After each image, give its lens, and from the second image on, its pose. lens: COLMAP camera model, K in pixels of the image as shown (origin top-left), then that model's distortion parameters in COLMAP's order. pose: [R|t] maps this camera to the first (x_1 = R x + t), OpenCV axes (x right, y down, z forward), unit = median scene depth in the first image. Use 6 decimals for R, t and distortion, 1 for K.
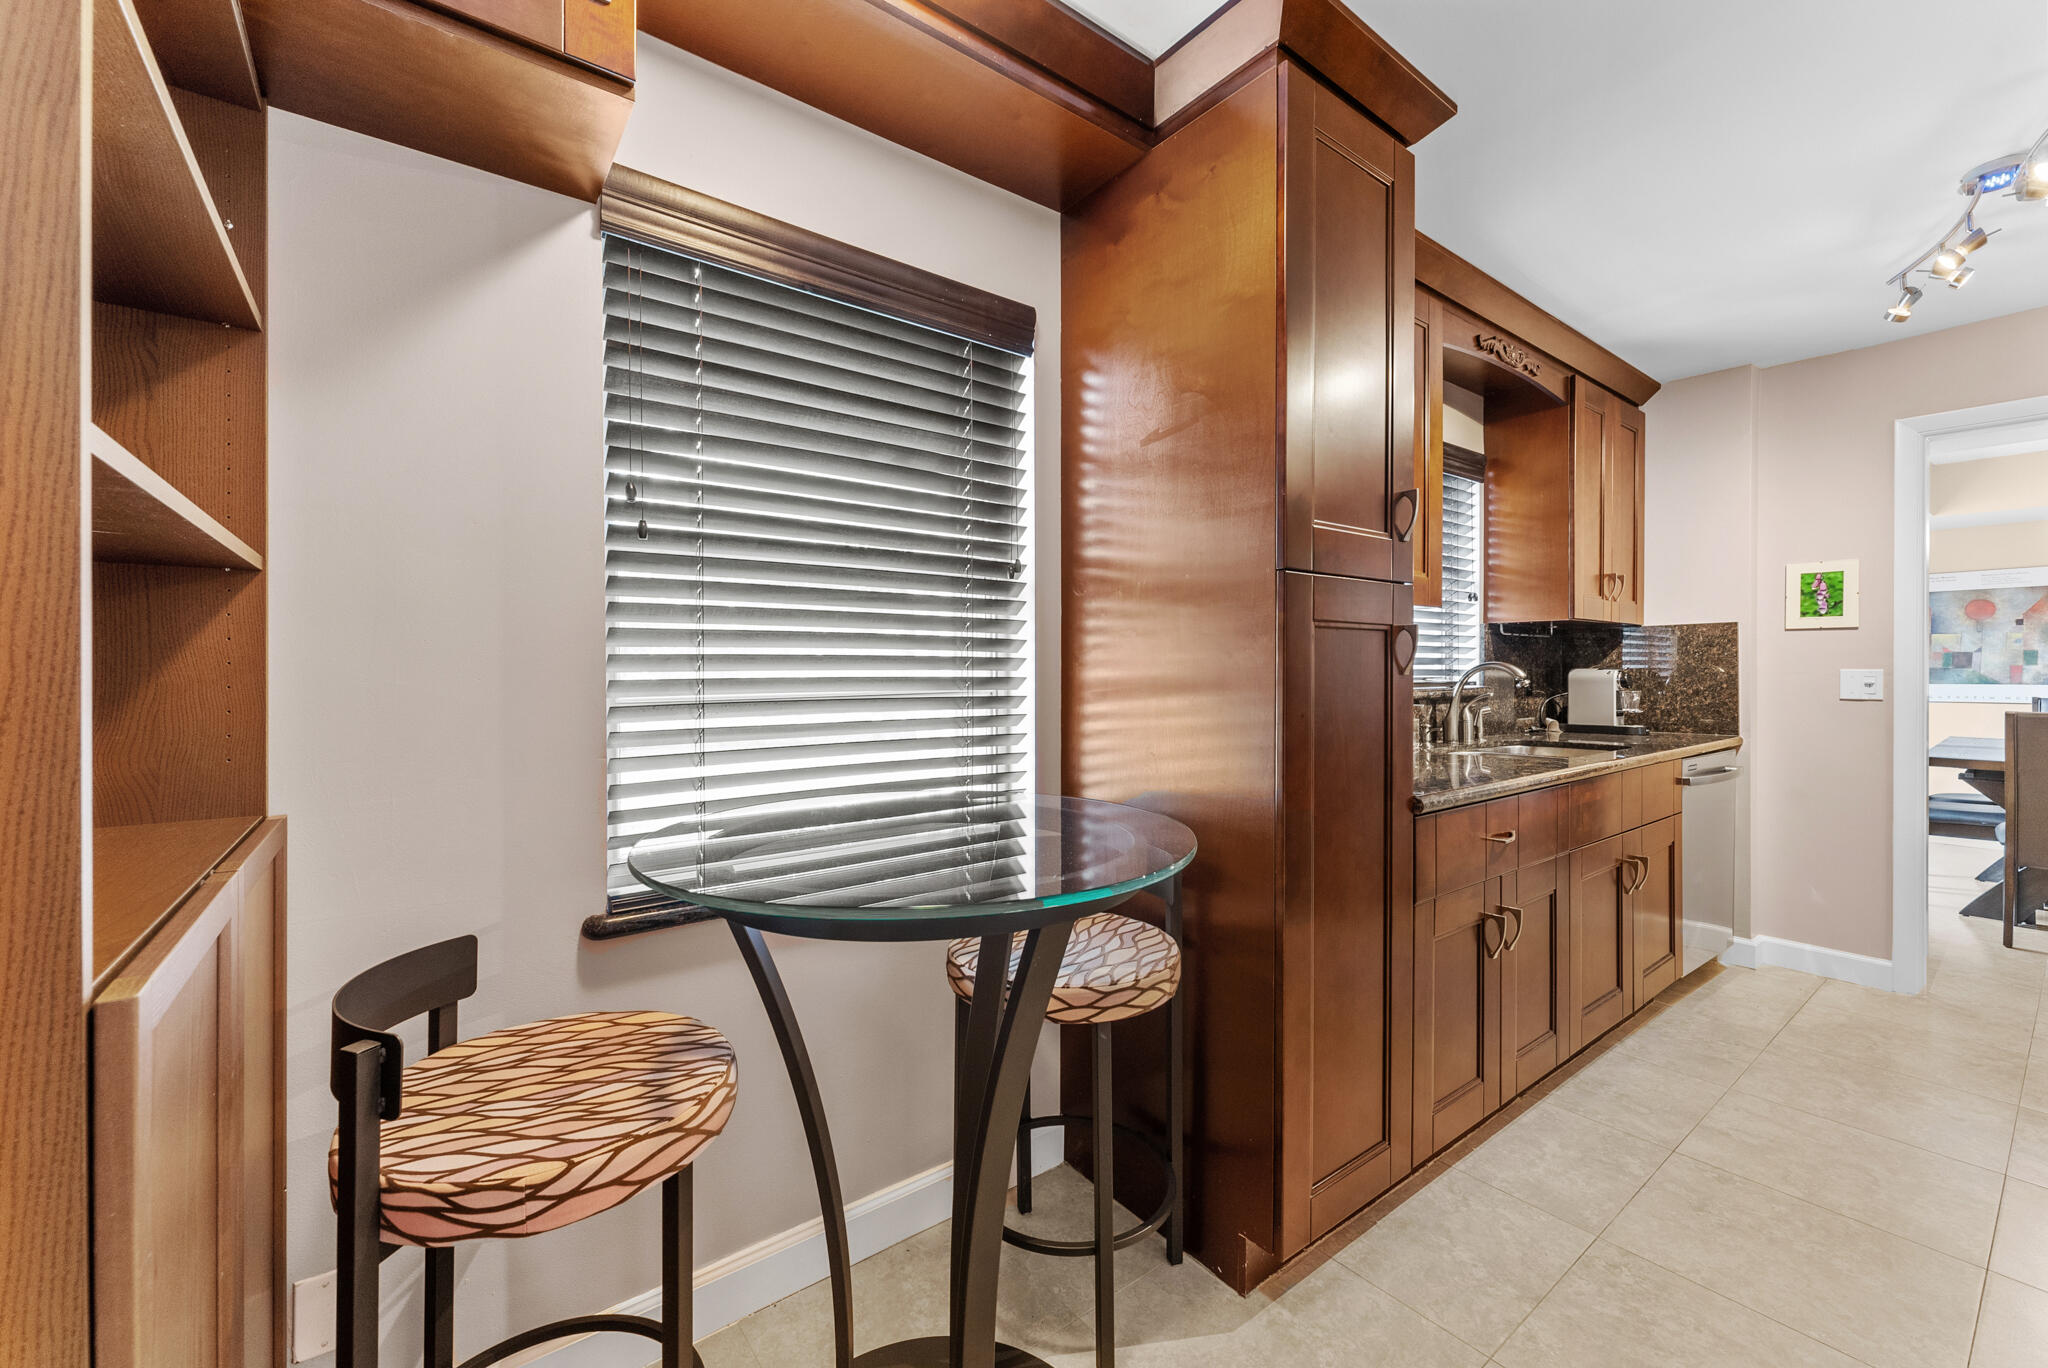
lens RADIAL K [[817.3, 0, 1038.0], [0, 817.3, 669.4], [0, 0, 1]] dist [0.007041, -0.000600]
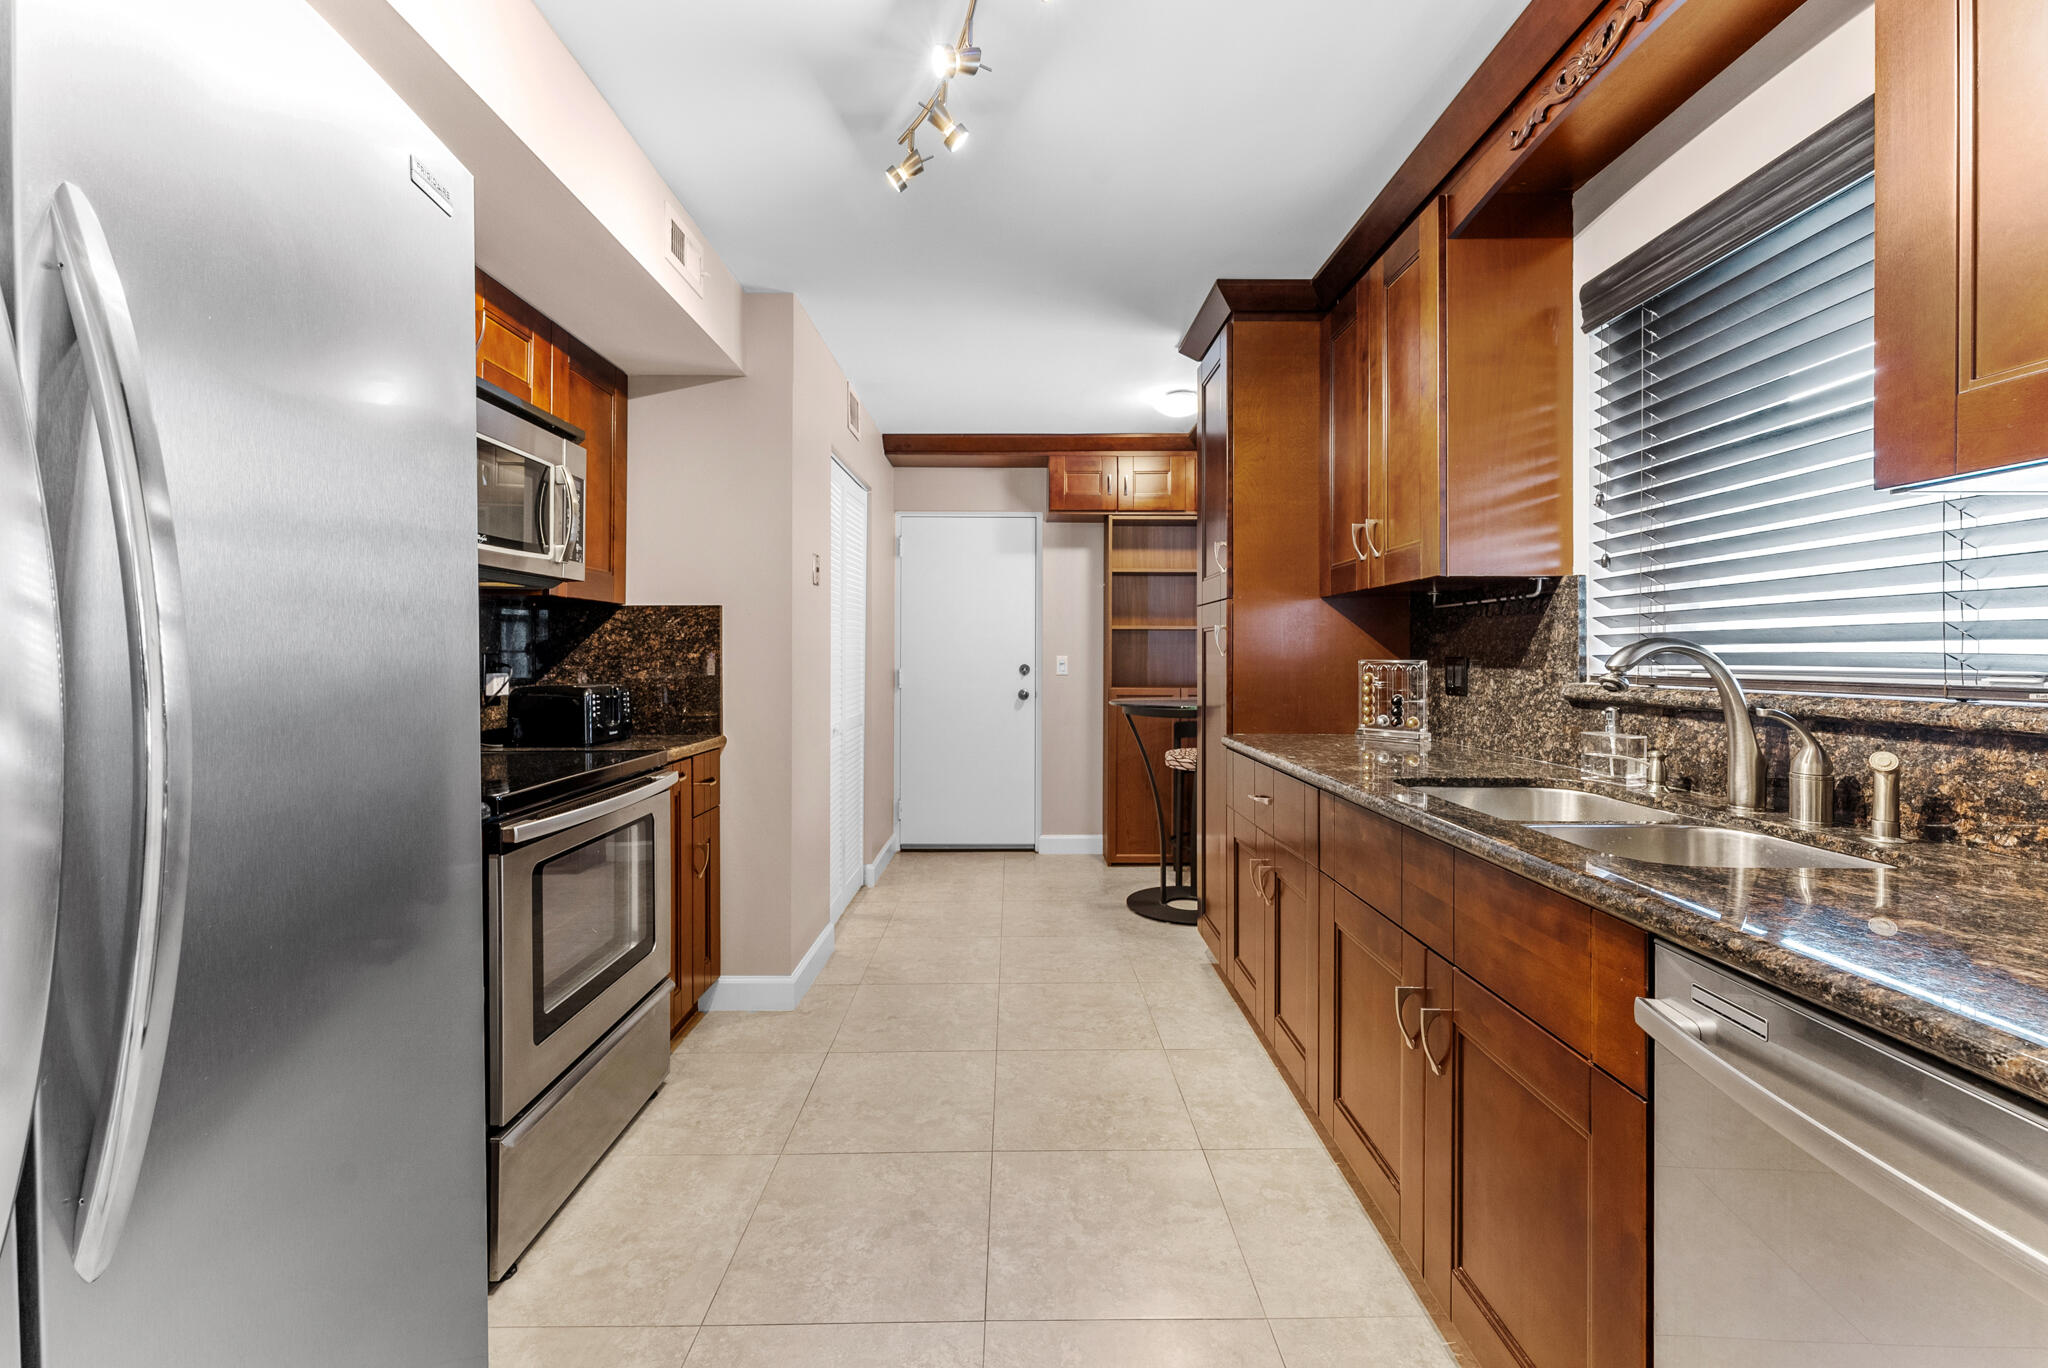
lens RADIAL K [[817.3, 0, 1028.4], [0, 817.3, 667.2], [0, 0, 1]] dist [0.007041, -0.000600]
pose [[-0.599543, 0.009910, -0.800281, 1.516379], [-0.000001, 0.999923, 0.012384, 0.004120], [0.800343, 0.007426, -0.599497, 1.285771]]
